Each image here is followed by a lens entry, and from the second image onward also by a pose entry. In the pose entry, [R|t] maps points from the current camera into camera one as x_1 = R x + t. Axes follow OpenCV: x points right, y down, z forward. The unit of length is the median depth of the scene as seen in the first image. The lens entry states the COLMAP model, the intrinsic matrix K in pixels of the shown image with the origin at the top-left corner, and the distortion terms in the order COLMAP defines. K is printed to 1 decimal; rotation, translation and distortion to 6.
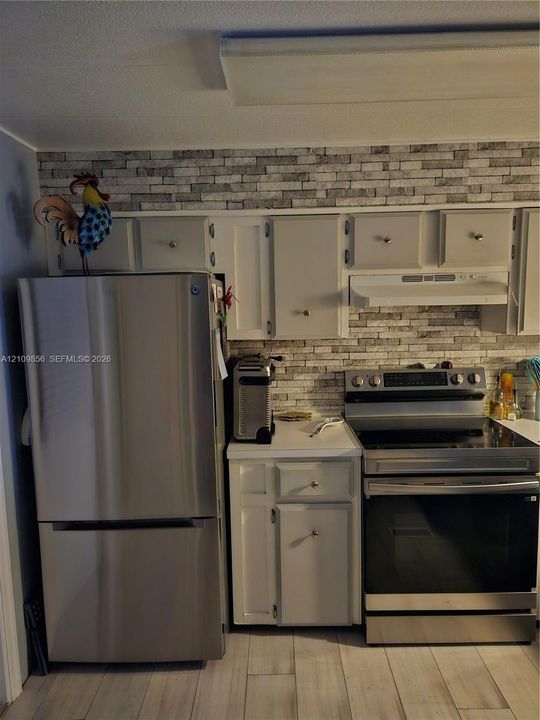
lens RADIAL K [[509.6, 0, 269.7], [0, 509.6, 360.3], [0, 0, 1]] dist [0.041348, -0.026990]
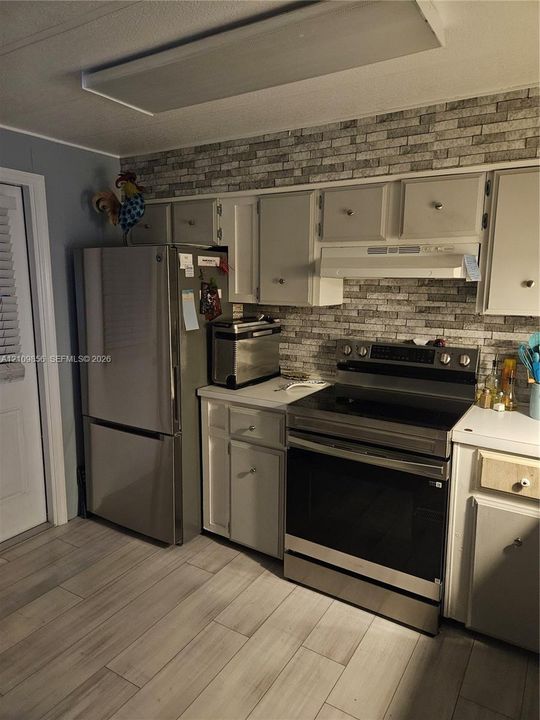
lens RADIAL K [[509.6, 0, 270.0], [0, 509.6, 358.8], [0, 0, 1]] dist [0.041348, -0.026990]
pose [[0.838854, 0.114285, -0.532225, 0.681790], [-0.092409, 0.993419, 0.067669, 0.003115], [0.536456, -0.007582, 0.843894, 0.038888]]
